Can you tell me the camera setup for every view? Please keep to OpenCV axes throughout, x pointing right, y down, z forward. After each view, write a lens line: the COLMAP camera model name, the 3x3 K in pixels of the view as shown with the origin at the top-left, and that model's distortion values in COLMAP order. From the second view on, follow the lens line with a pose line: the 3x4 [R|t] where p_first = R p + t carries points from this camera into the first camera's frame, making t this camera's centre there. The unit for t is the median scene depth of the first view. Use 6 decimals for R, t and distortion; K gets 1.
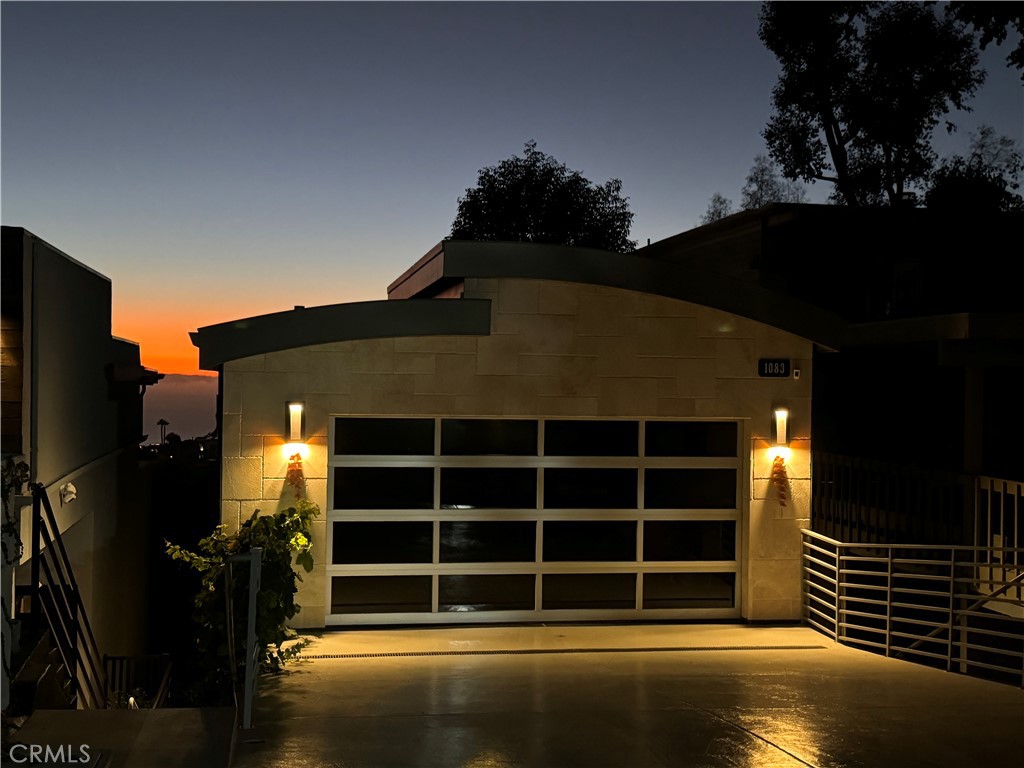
lens RADIAL K [[1310.8, 0, 511.8], [0, 1310.8, 378.1], [0, 0, 1]] dist [0.144878, 0.000000]
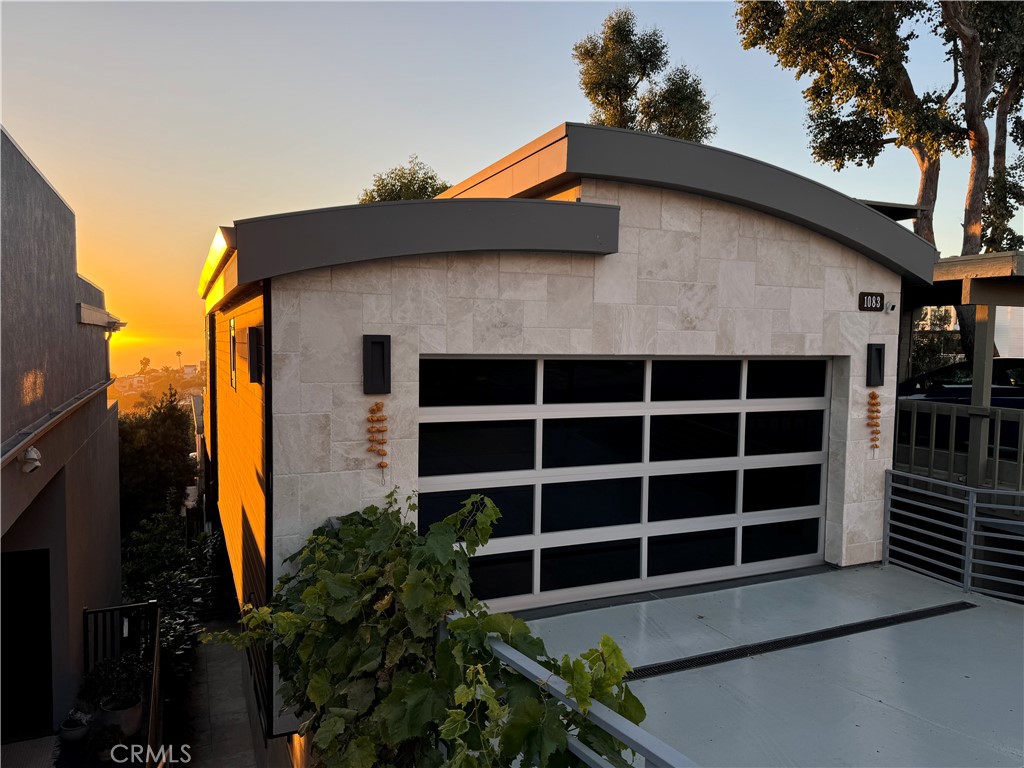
lens RADIAL K [[712.9, 0, 512.9], [0, 712.9, 392.5], [0, 0, 1]] dist [0.001502, -0.002181]
pose [[0.963950, -0.021001, 0.265254, -0.185415], [0.002307, 0.997503, 0.070592, 0.020387], [-0.266074, -0.067436, 0.961591, 0.573778]]
